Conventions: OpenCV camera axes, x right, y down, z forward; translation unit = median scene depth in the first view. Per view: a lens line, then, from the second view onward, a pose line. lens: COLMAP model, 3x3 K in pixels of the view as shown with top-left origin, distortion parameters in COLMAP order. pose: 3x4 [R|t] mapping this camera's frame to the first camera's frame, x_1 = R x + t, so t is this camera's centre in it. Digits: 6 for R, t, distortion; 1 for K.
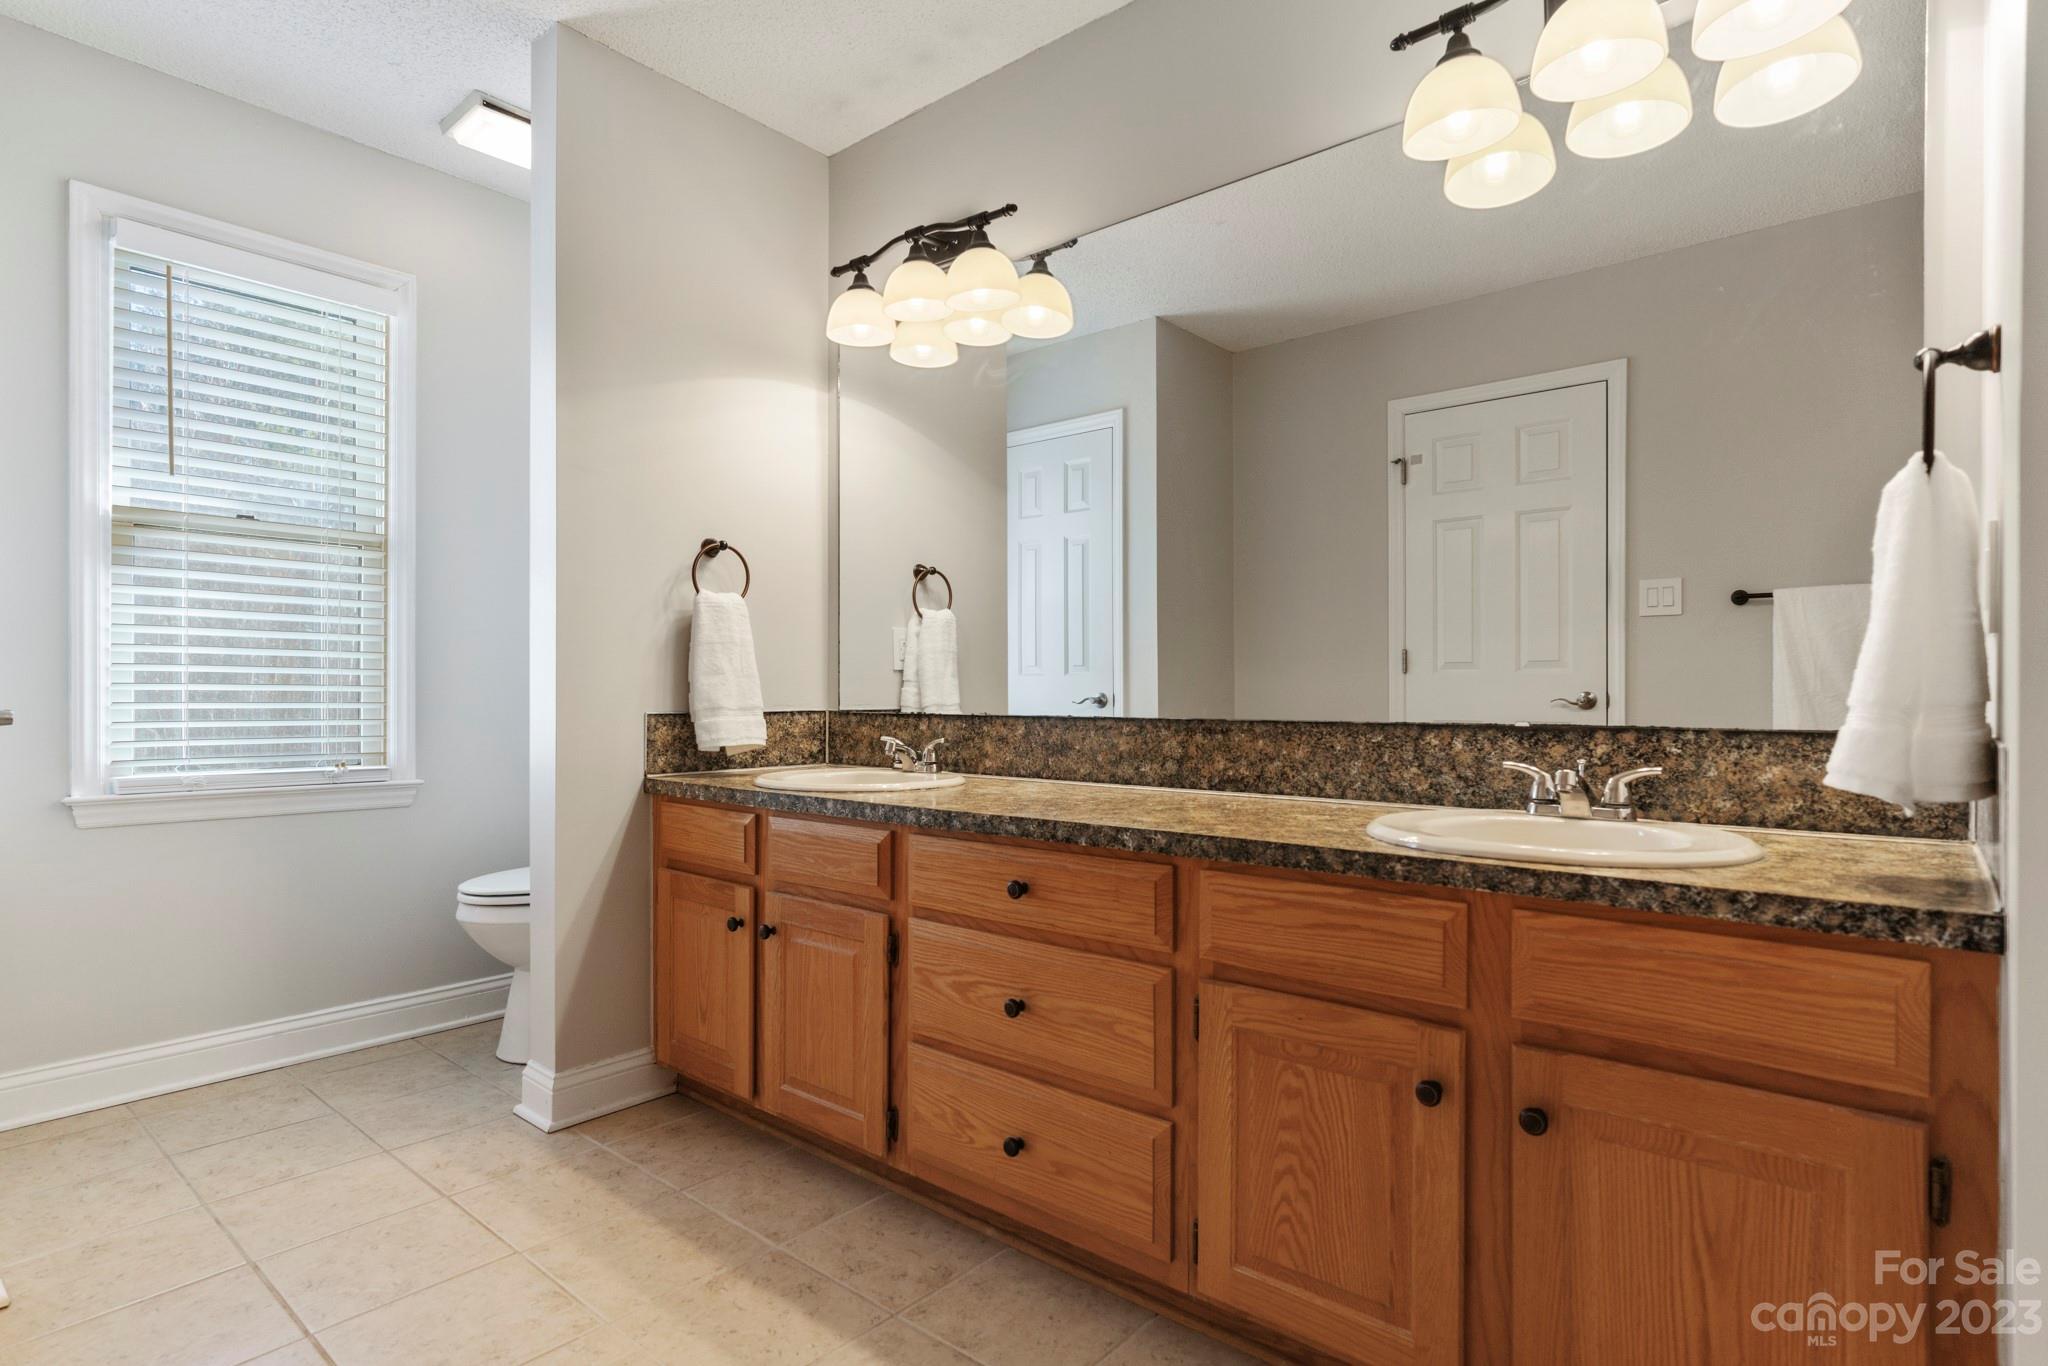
lens RADIAL K [[1051.0, 0, 1020.7], [0, 1051.0, 681.7], [0, 0, 1]] dist [-0.005750, 0.000717]
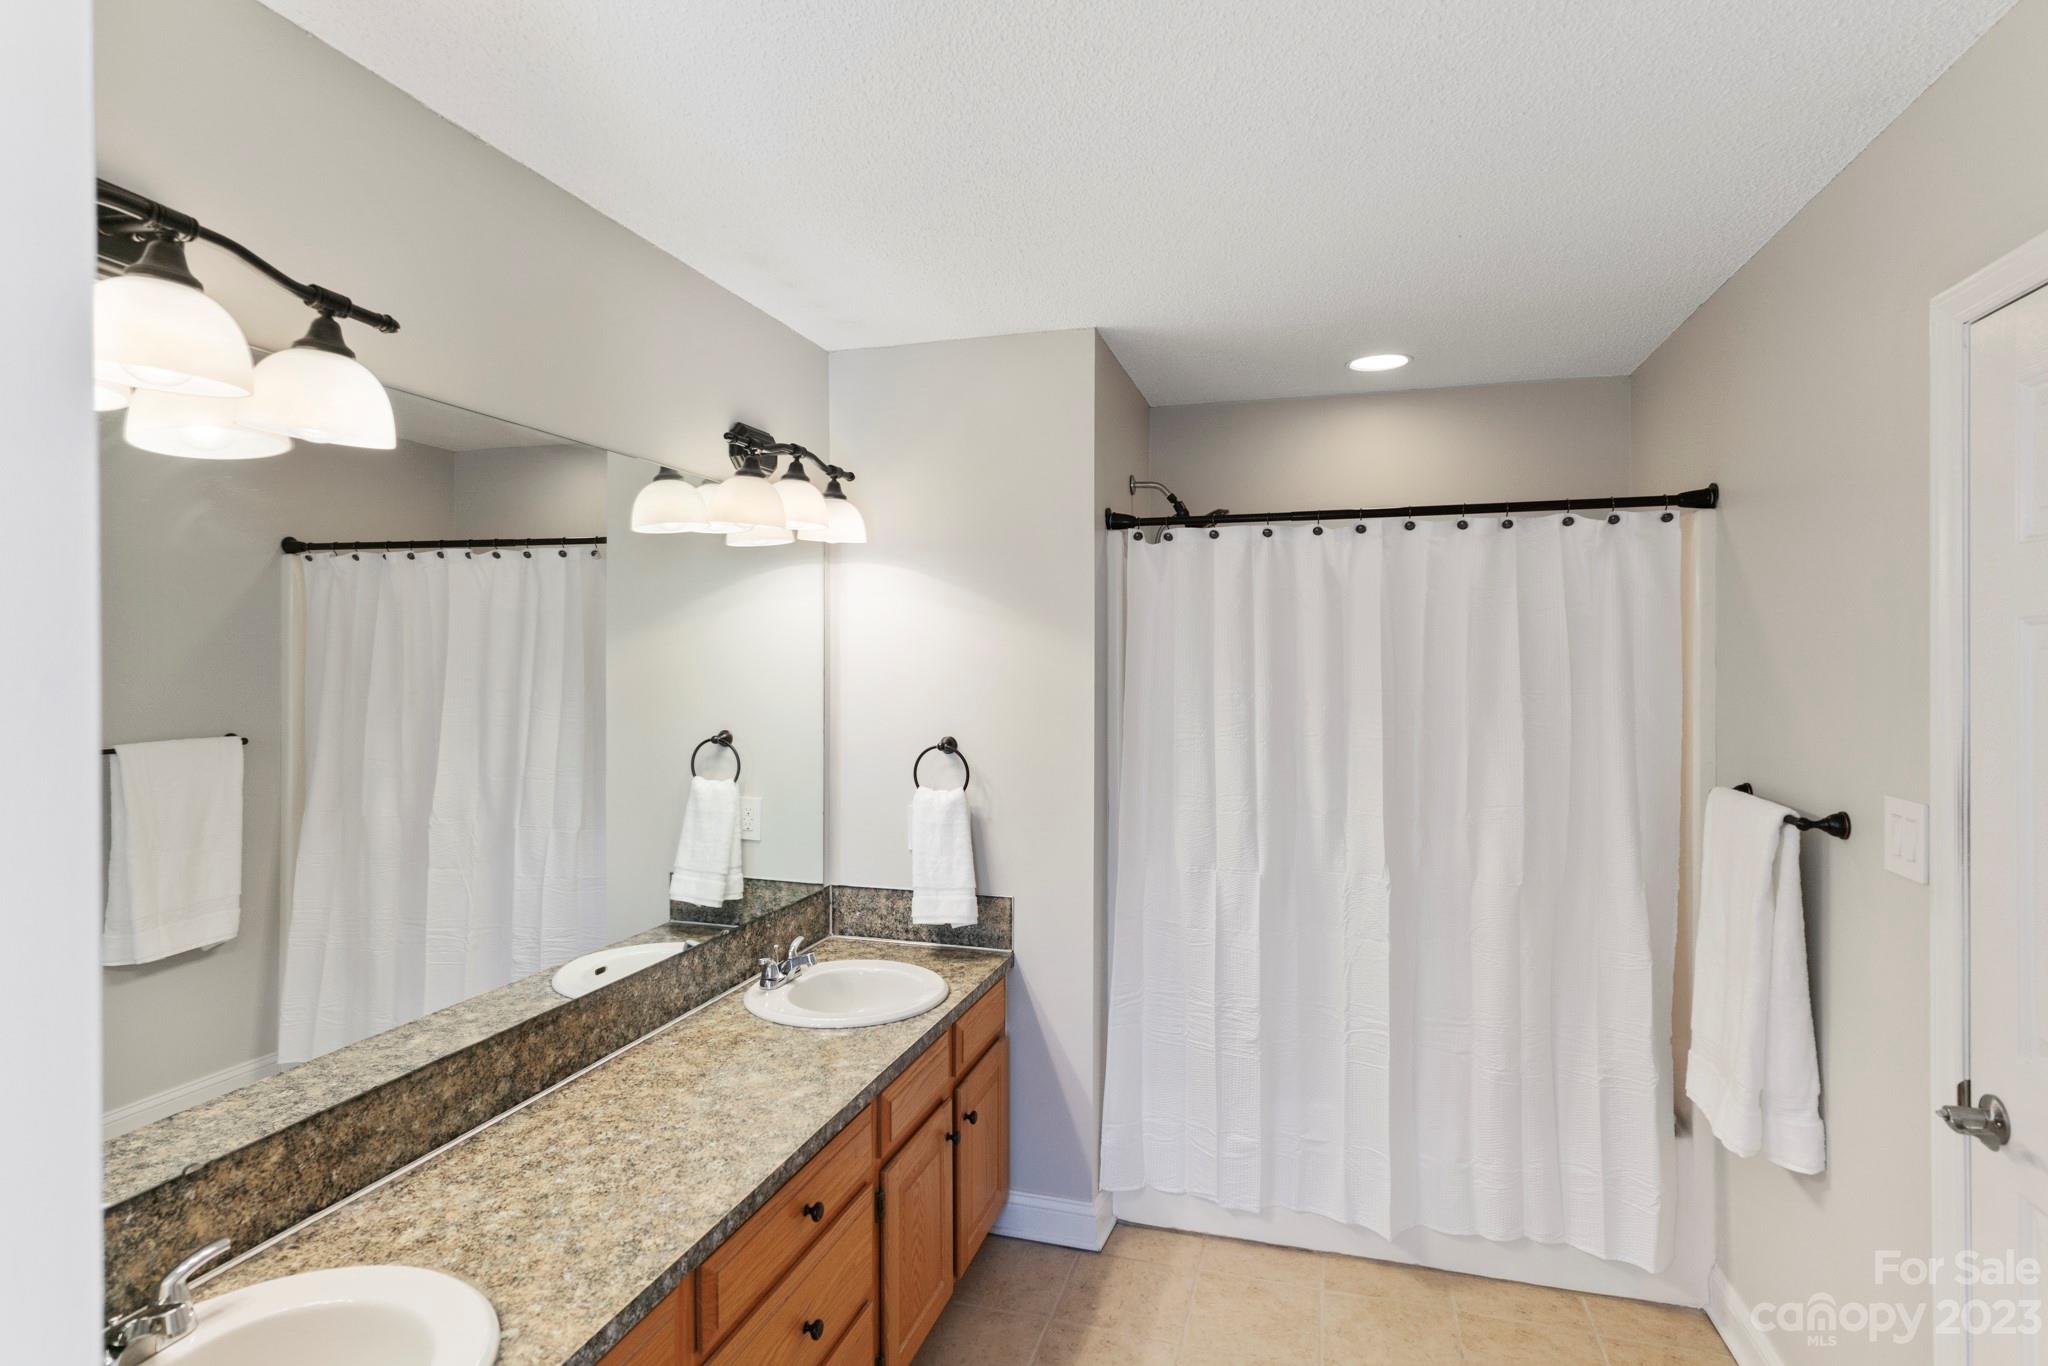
lens RADIAL K [[1048.4, 0, 1020.6], [0, 1048.4, 661.1], [0, 0, 1]] dist [-0.011893, 0.008374]
pose [[-0.399743, -0.001769, 0.916626, -0.798957], [-0.009578, 0.999952, -0.002247, -0.265842], [-0.916577, -0.009678, -0.399740, 0.963503]]
